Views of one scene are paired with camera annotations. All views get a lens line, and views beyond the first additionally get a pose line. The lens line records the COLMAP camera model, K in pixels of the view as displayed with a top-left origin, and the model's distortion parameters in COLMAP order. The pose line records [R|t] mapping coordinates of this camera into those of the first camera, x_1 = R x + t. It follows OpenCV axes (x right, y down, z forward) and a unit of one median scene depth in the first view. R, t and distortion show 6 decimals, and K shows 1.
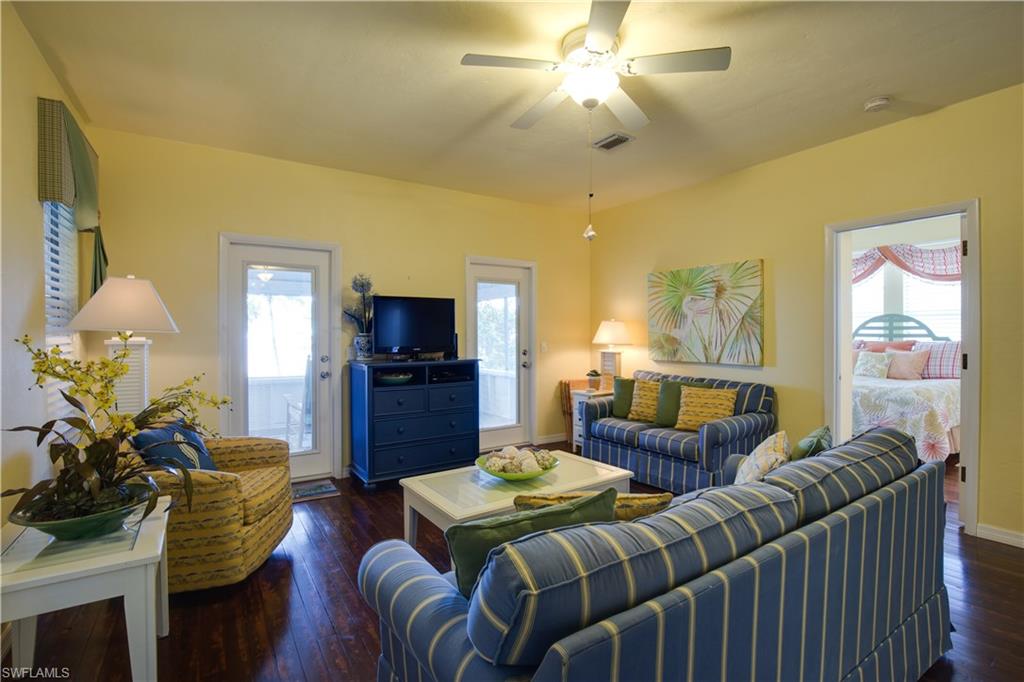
lens RADIAL K [[472.8, 0, 513.5], [0, 472.8, 341.1], [0, 0, 1]] dist [-0.027576, 0.002130]
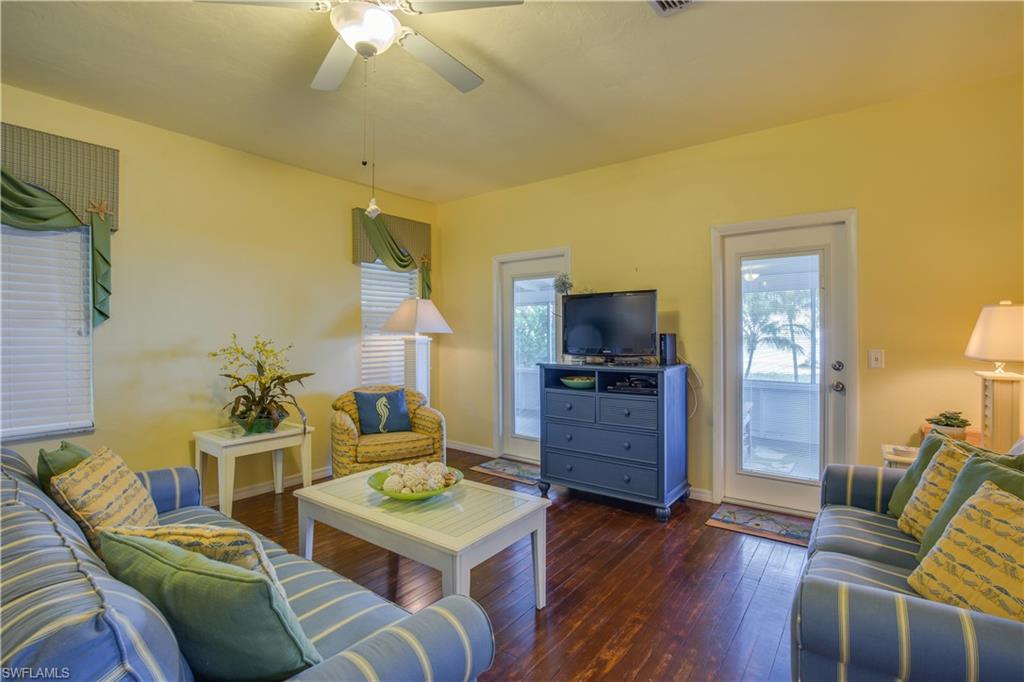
lens RADIAL K [[472.8, 0, 510.5], [0, 472.8, 339.9], [0, 0, 1]] dist [-0.027576, 0.002130]
pose [[0.324989, 0.015105, -0.945597, 0.579016], [-0.014051, 0.999839, 0.011142, -0.012641], [0.945613, 0.009666, 0.325149, 0.559515]]
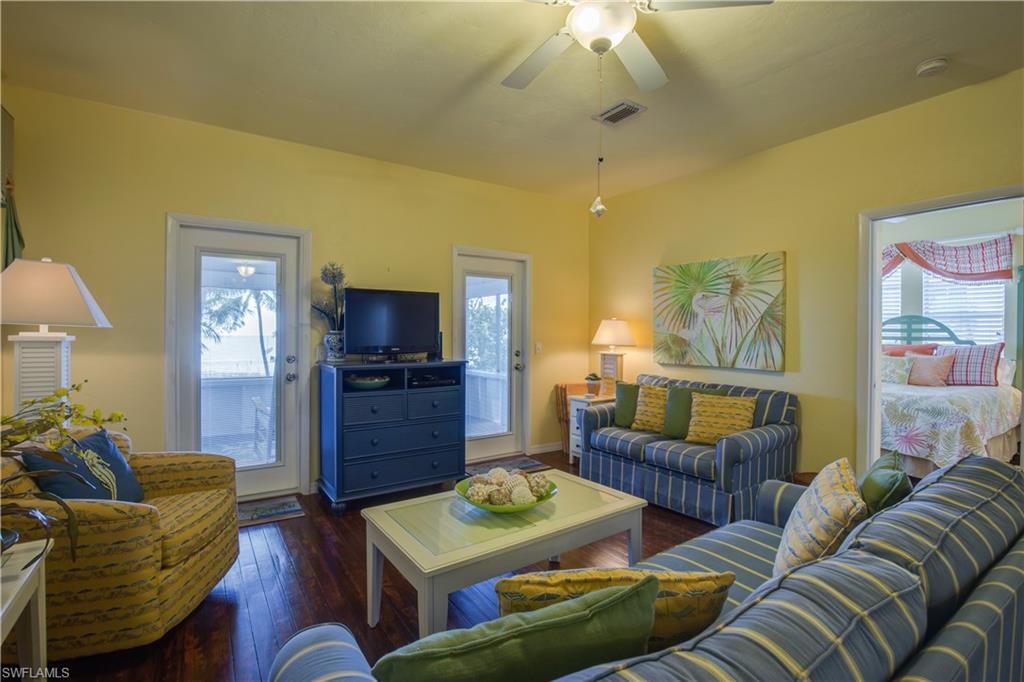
lens RADIAL K [[472.8, 0, 513.7], [0, 472.8, 340.5], [0, 0, 1]] dist [-0.027576, 0.002130]
pose [[0.999866, 0.008365, 0.014041, 0.004566], [-0.008342, 0.999964, -0.001660, 0.000323], [-0.014054, 0.001542, 0.999900, 0.115013]]
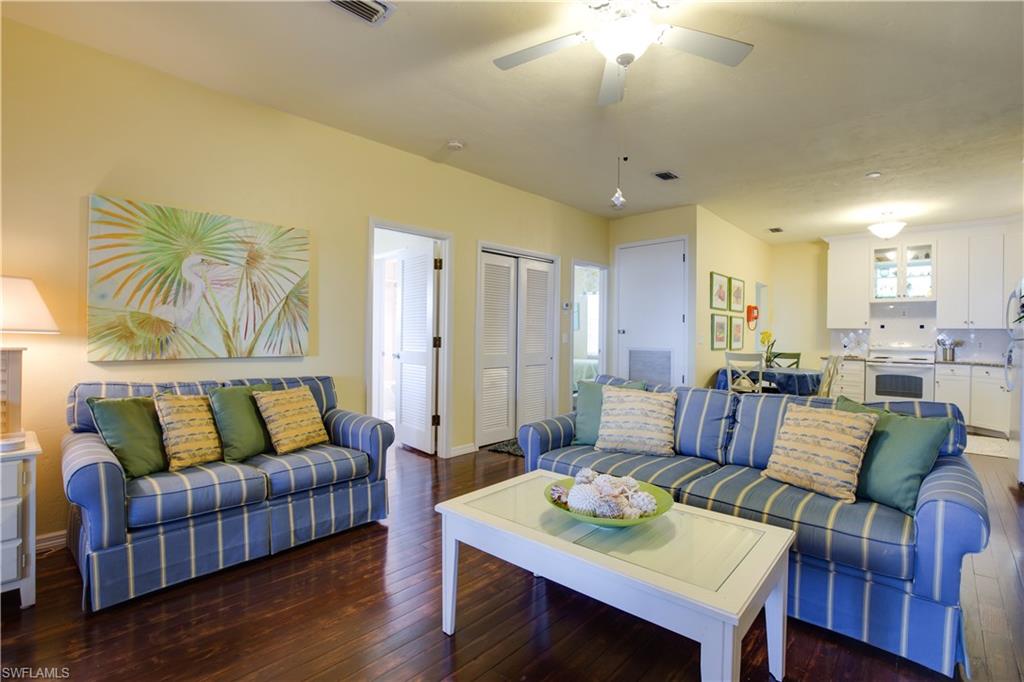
lens RADIAL K [[472.8, 0, 515.7], [0, 472.8, 338.2], [0, 0, 1]] dist [-0.027576, 0.002130]
pose [[-0.246414, -0.003827, 0.969157, -0.384063], [0.007014, 0.999959, 0.005732, 0.017967], [-0.969139, 0.008210, -0.246378, 0.817783]]
